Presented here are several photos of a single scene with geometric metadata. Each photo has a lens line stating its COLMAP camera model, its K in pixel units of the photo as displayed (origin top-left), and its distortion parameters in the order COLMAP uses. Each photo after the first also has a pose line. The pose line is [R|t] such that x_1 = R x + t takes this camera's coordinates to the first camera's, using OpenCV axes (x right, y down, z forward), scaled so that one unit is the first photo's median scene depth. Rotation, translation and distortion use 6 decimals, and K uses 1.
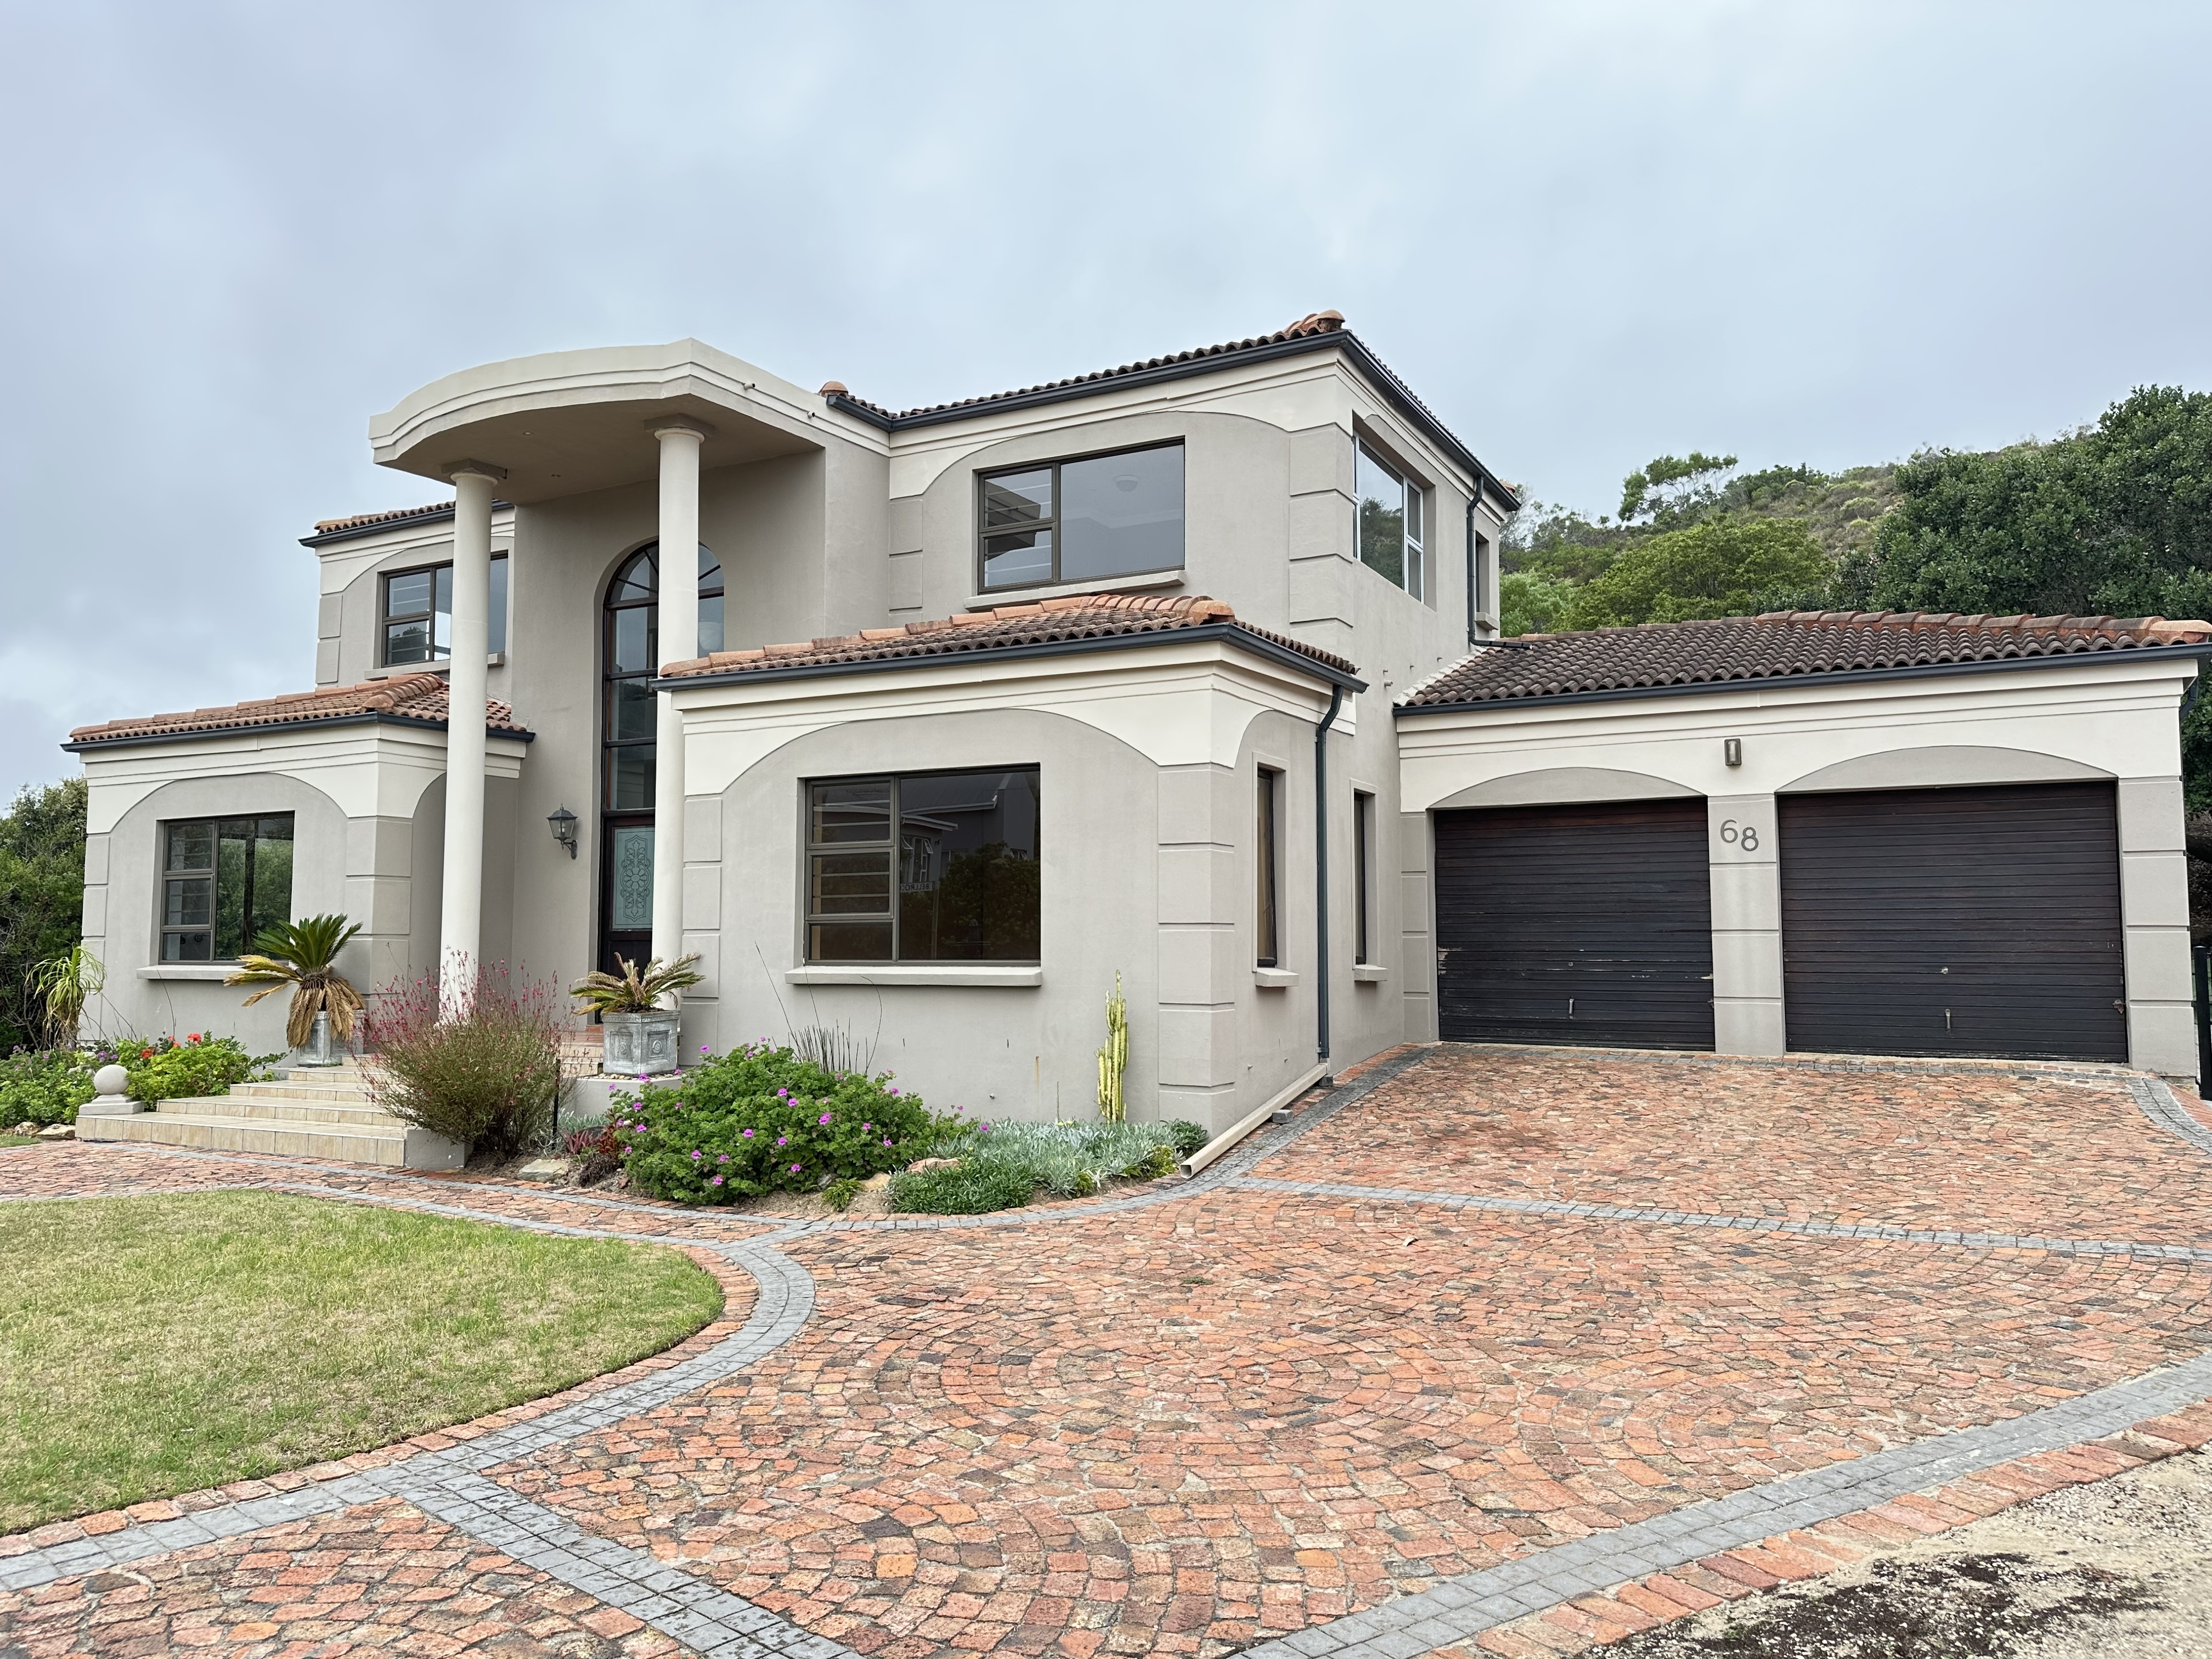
lens RADIAL K [[1525.5, 0, 1110.9], [0, 1525.5, 834.1], [0, 0, 1]] dist [0.123358, -0.184638]
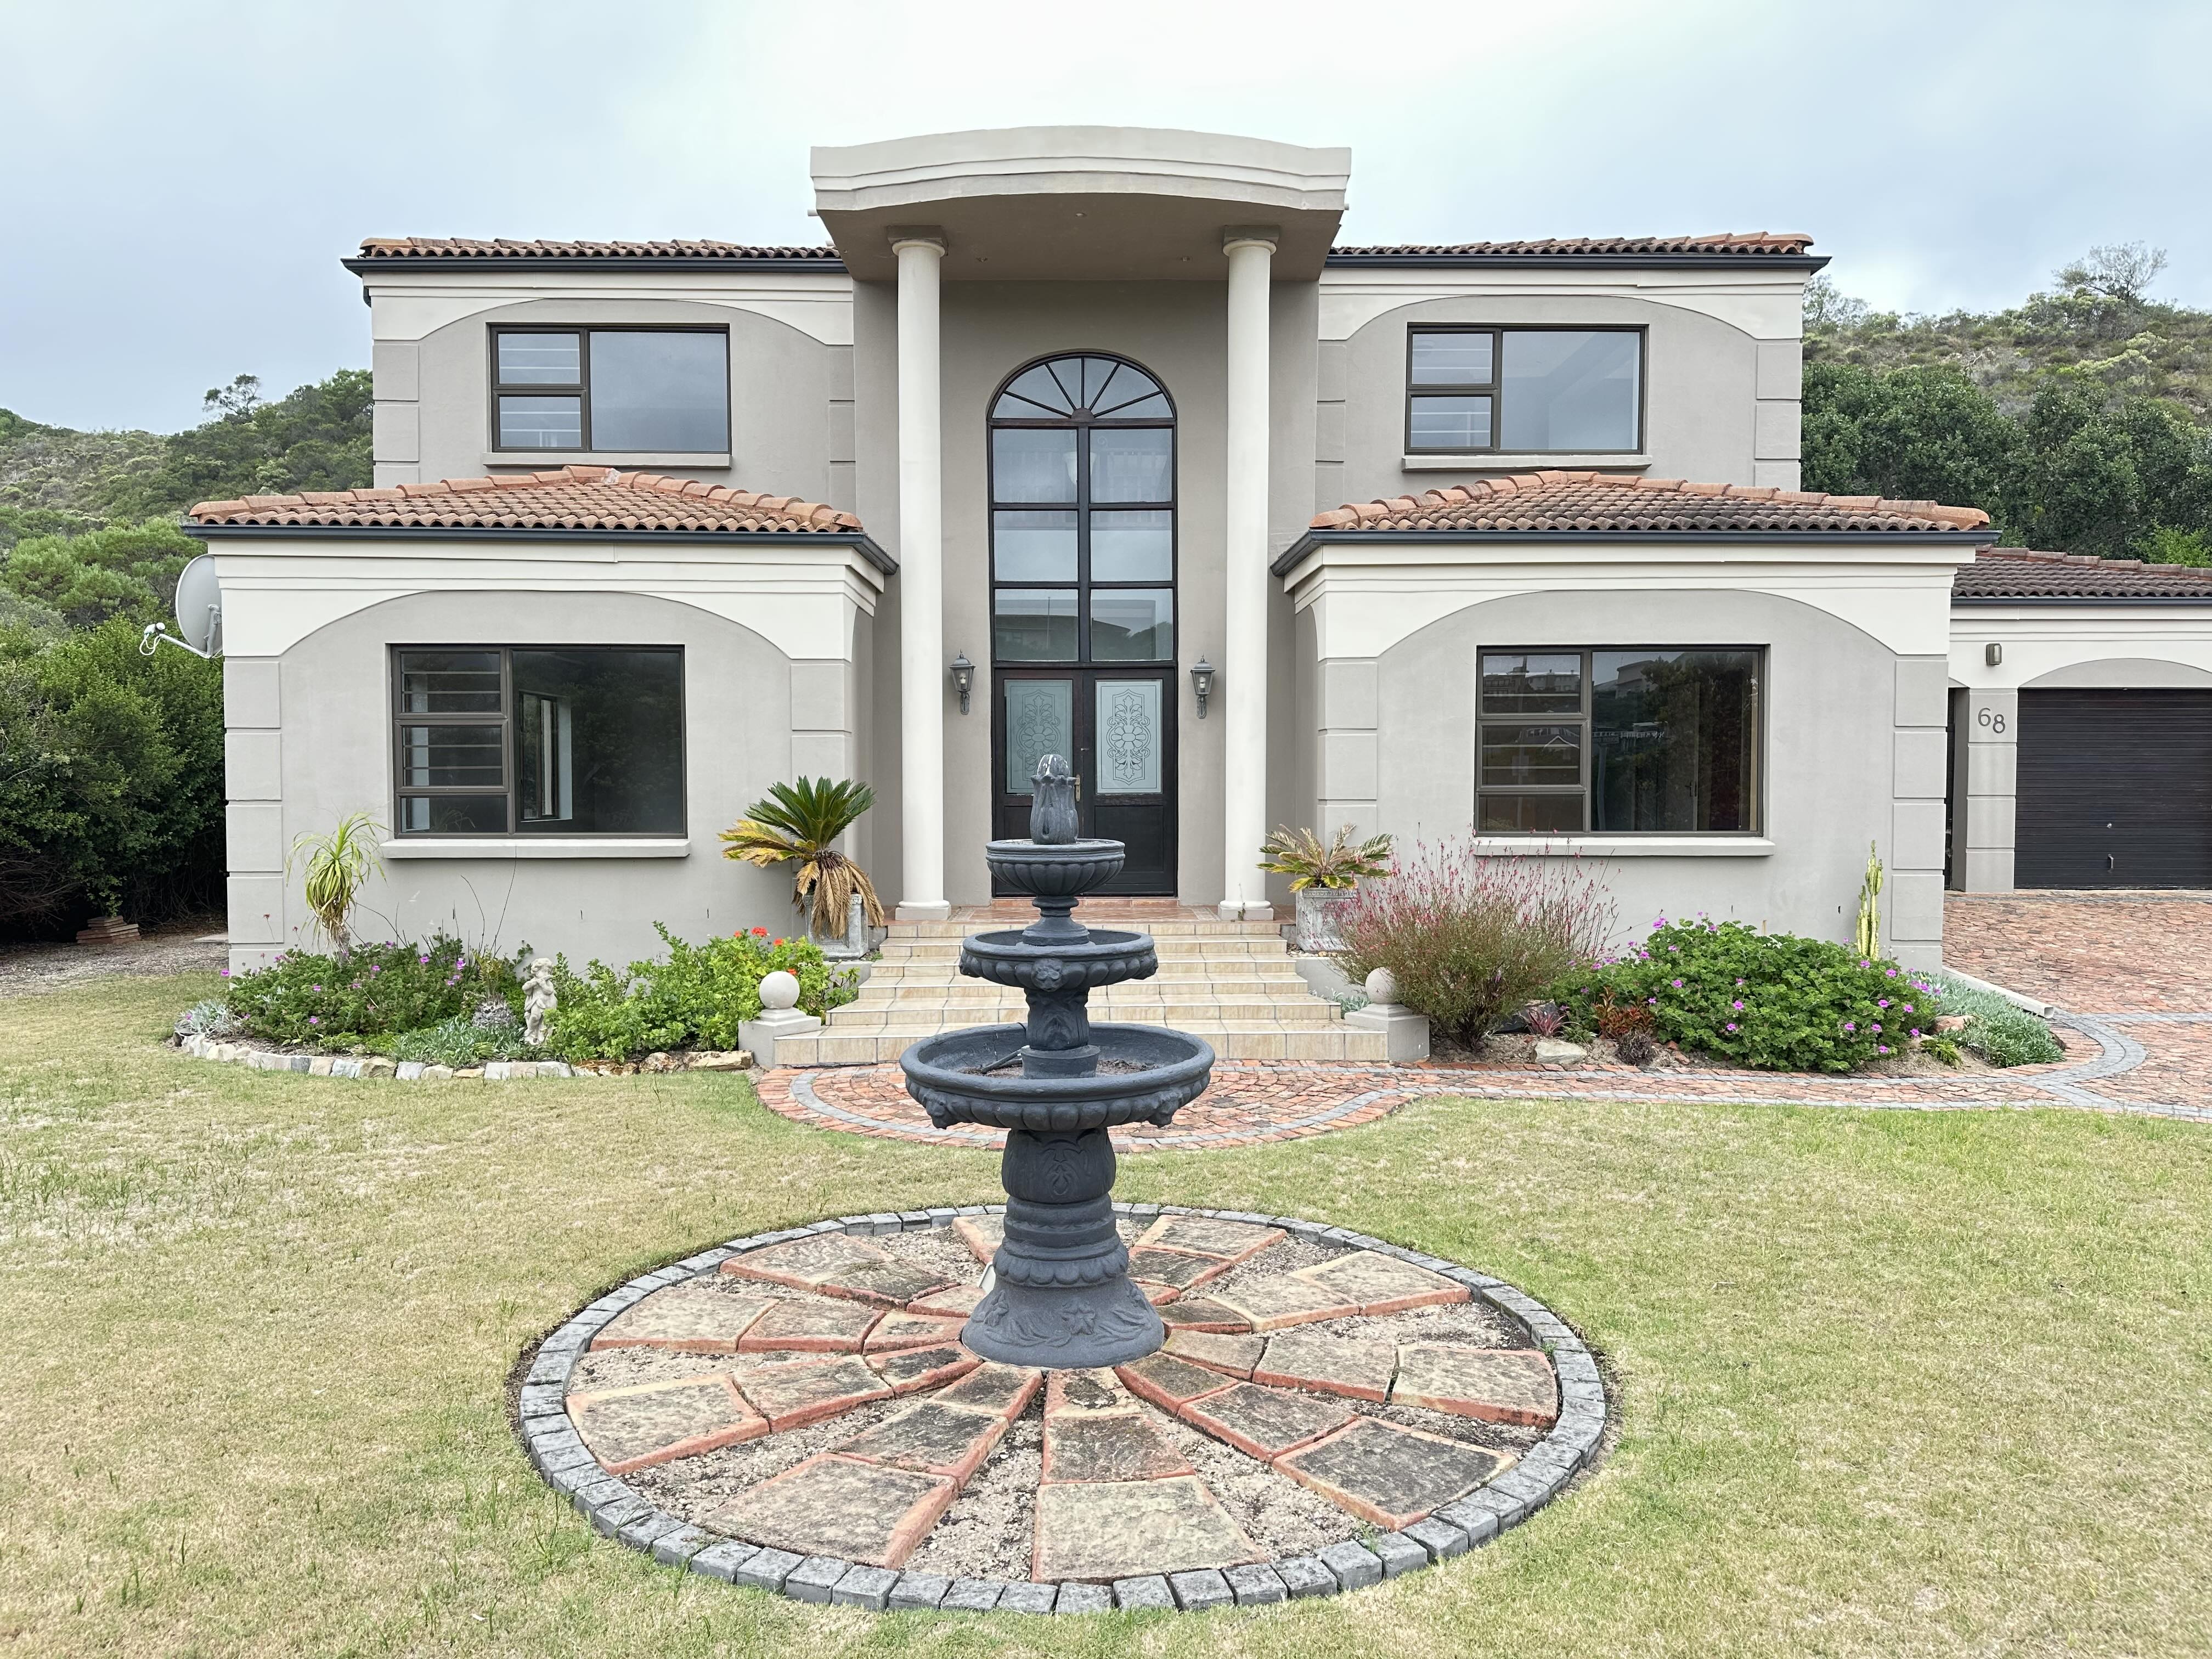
lens RADIAL K [[1525.5, 0, 1110.9], [0, 1525.5, 834.1], [0, 0, 1]] dist [0.123358, -0.184638]
pose [[0.875268, -0.014940, 0.483408, -0.849531], [-0.035697, 0.994801, 0.095377, -0.002404], [-0.482319, -0.100737, 0.870184, 0.239640]]
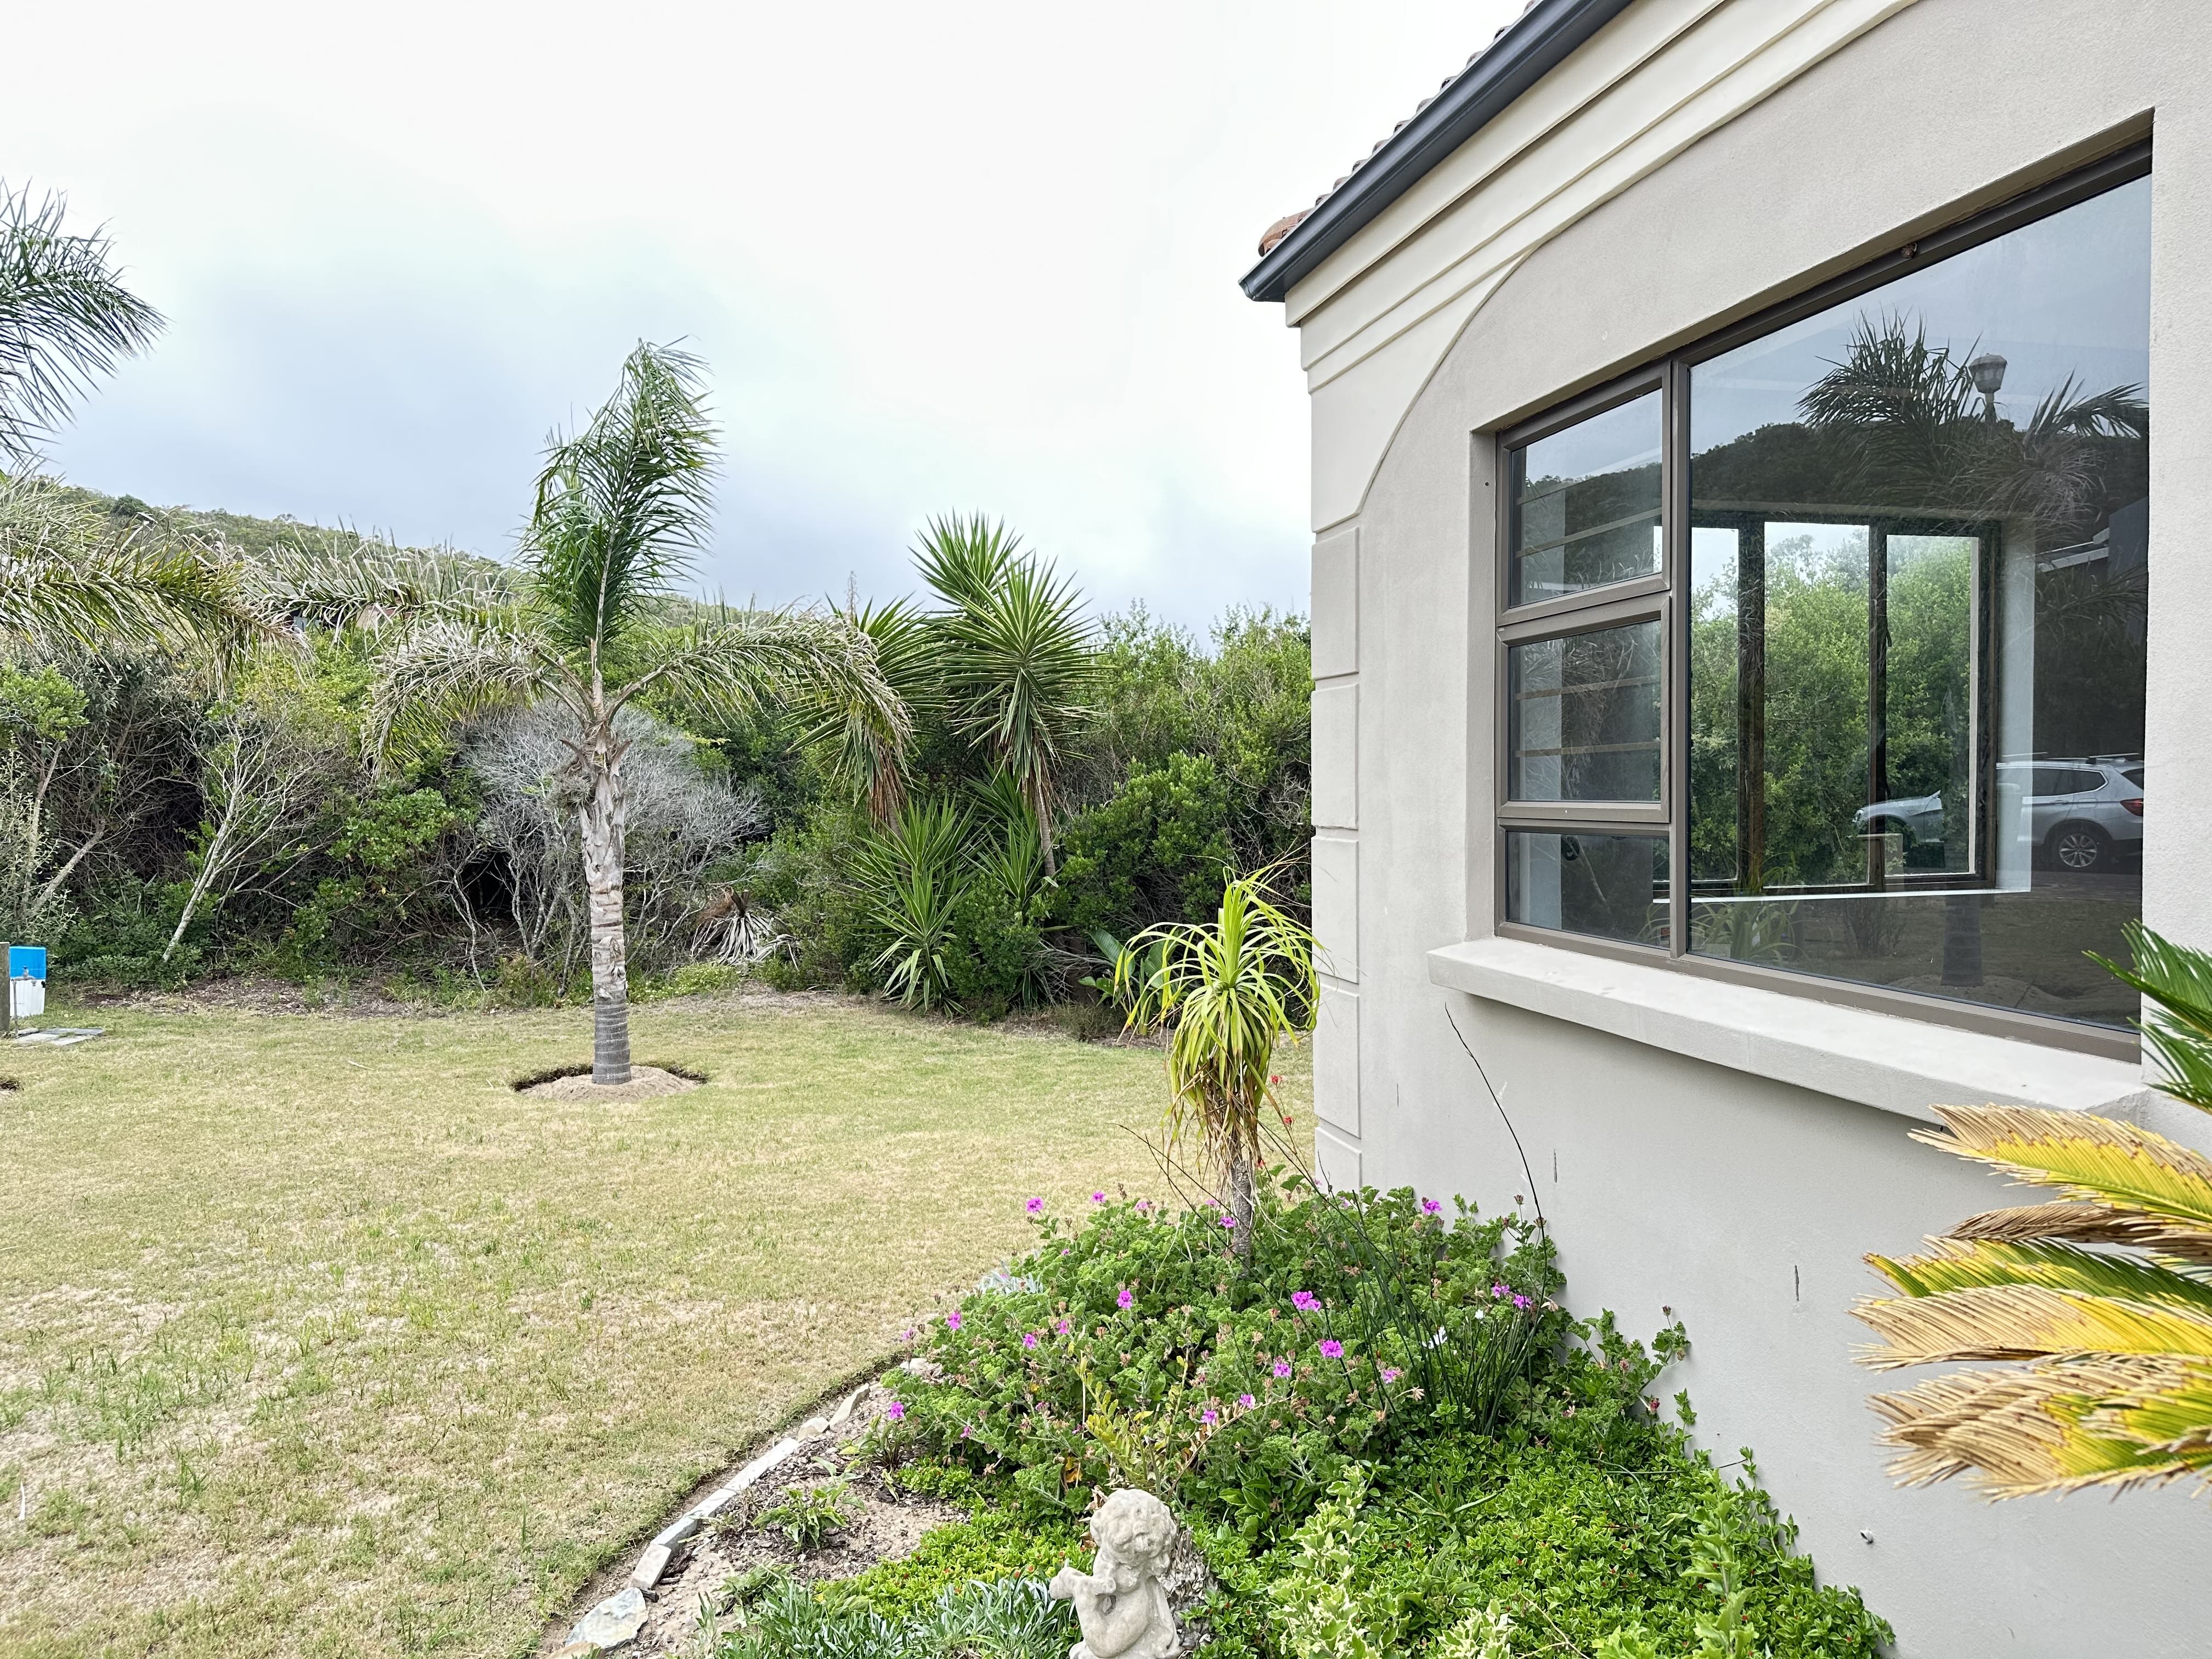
lens RADIAL K [[1525.5, 0, 1110.9], [0, 1525.5, 834.1], [0, 0, 1]] dist [0.123358, -0.184638]
pose [[0.677280, 0.022064, -0.735395, -0.569389], [0.063542, 0.994061, 0.088346, 0.044141], [0.732976, -0.106564, 0.671855, 0.957286]]
